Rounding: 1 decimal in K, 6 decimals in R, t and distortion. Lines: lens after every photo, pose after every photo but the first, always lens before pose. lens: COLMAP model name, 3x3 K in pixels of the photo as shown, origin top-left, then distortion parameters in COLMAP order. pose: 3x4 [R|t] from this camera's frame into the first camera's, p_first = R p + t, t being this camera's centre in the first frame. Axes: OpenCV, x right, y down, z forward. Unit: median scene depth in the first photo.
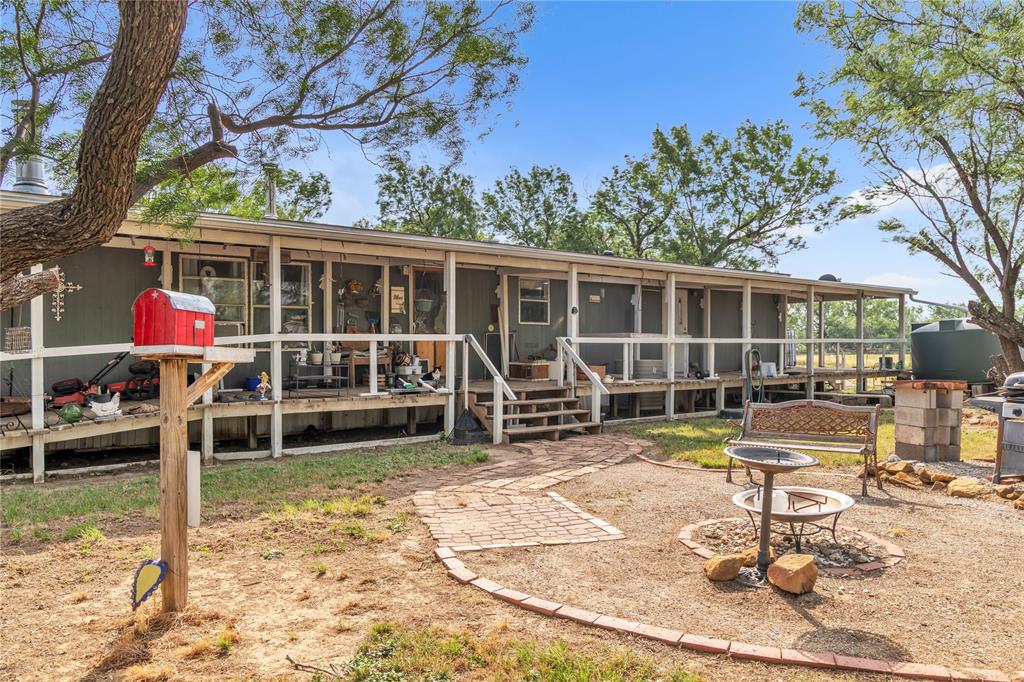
lens RADIAL K [[718.9, 0, 477.6], [0, 718.9, 343.1], [0, 0, 1]] dist [0.002901, 0.000962]
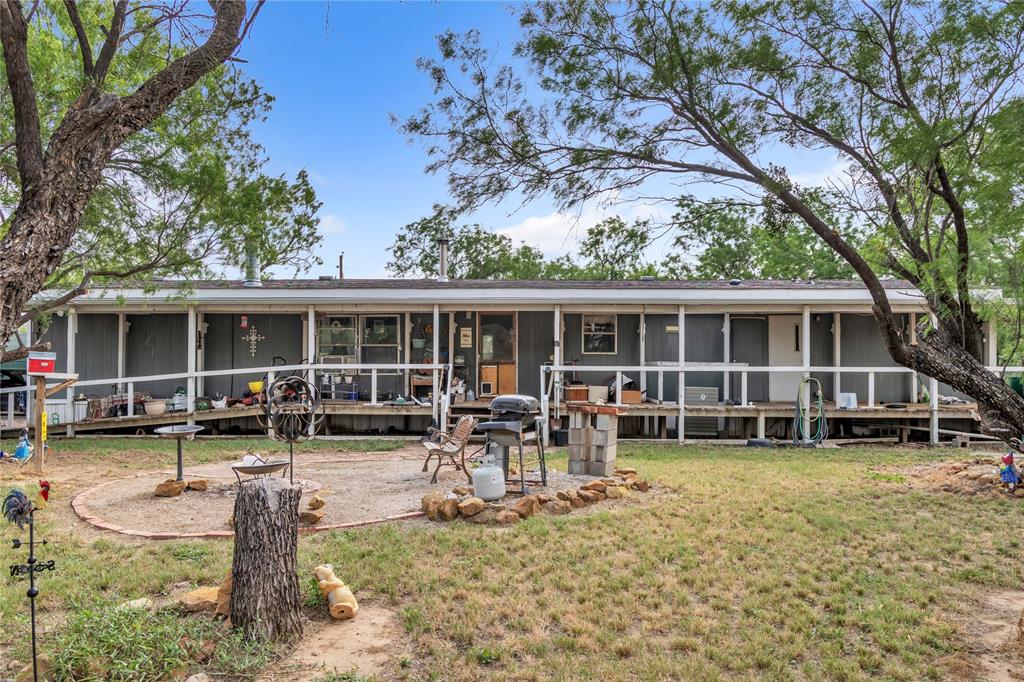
lens RADIAL K [[734.2, 0, 488.8], [0, 734.2, 343.6], [0, 0, 1]] dist [0.000483, 0.001594]
pose [[0.762983, -0.017882, -0.646171, 0.897851], [-0.003123, 0.999504, -0.031347, -0.007282], [0.646411, 0.025936, 0.762549, -0.012705]]
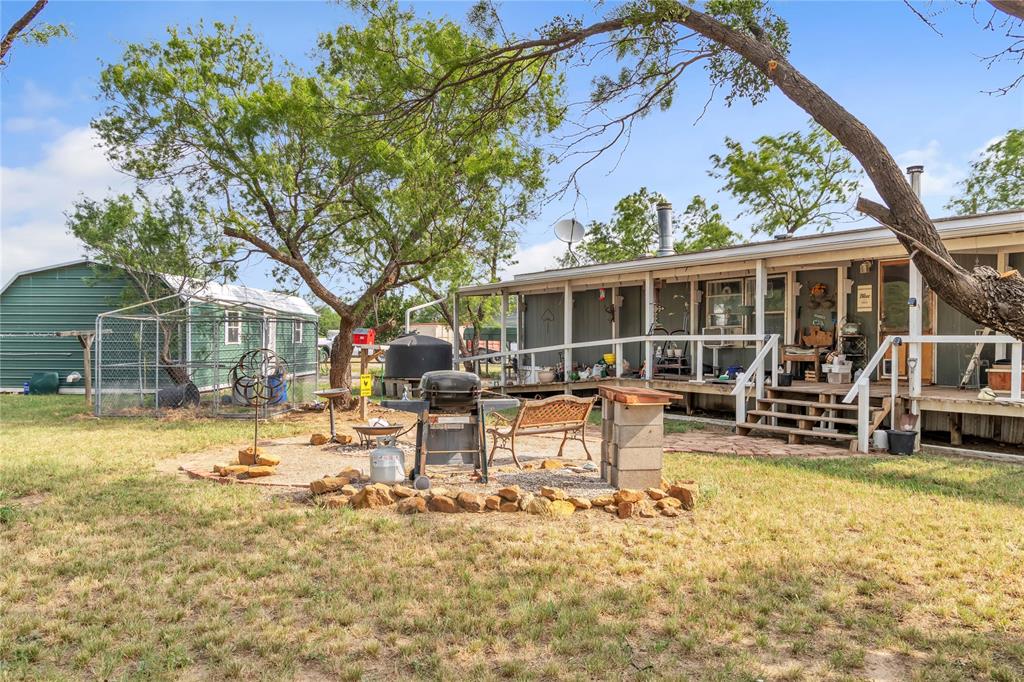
lens RADIAL K [[734.2, 0, 488.8], [0, 734.2, 343.6], [0, 0, 1]] dist [0.000483, 0.001594]
pose [[-0.068864, 0.005566, -0.997611, 1.049089], [0.000277, 0.999985, 0.005560, -0.004170], [0.997626, 0.000106, -0.068864, 0.619145]]
